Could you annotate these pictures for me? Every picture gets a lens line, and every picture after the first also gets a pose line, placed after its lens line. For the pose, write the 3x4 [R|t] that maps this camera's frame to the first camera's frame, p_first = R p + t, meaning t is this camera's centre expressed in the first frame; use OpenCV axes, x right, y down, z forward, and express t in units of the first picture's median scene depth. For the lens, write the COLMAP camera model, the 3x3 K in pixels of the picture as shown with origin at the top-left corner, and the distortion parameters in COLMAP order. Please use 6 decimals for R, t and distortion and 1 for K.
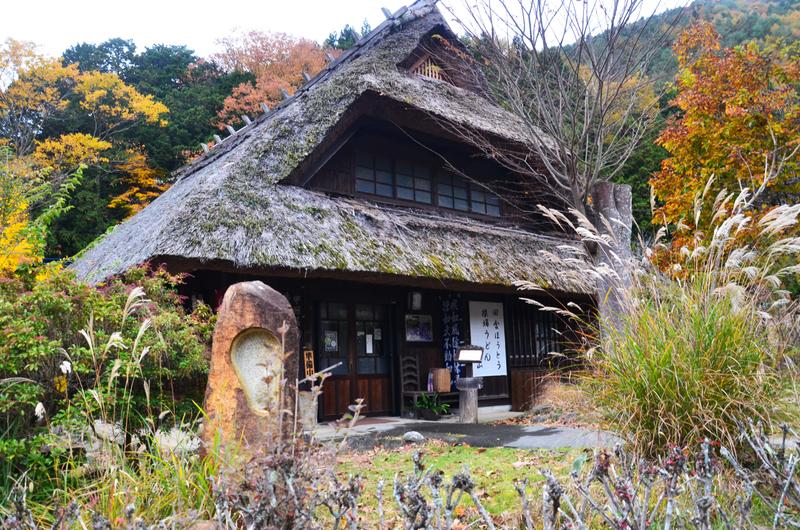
lens RADIAL K [[649.5, 0, 399.2], [0, 649.5, 265.9], [0, 0, 1]] dist [-0.124949, 0.107825]
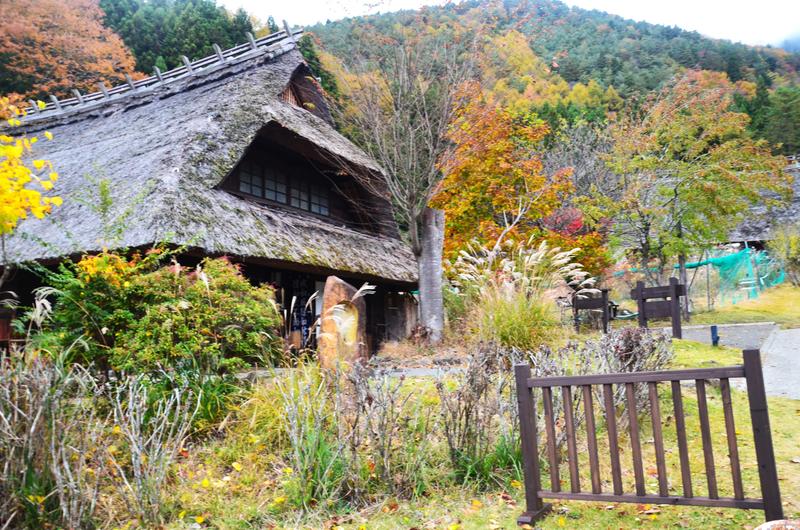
lens RADIAL K [[649.5, 0, 401.1], [0, 649.5, 265.1], [0, 0, 1]] dist [-0.124949, 0.107825]
pose [[0.904699, 0.057261, 0.422186, -0.350374], [-0.074661, 0.996901, 0.024781, -0.029170], [-0.419459, -0.053940, 0.906171, -0.328162]]
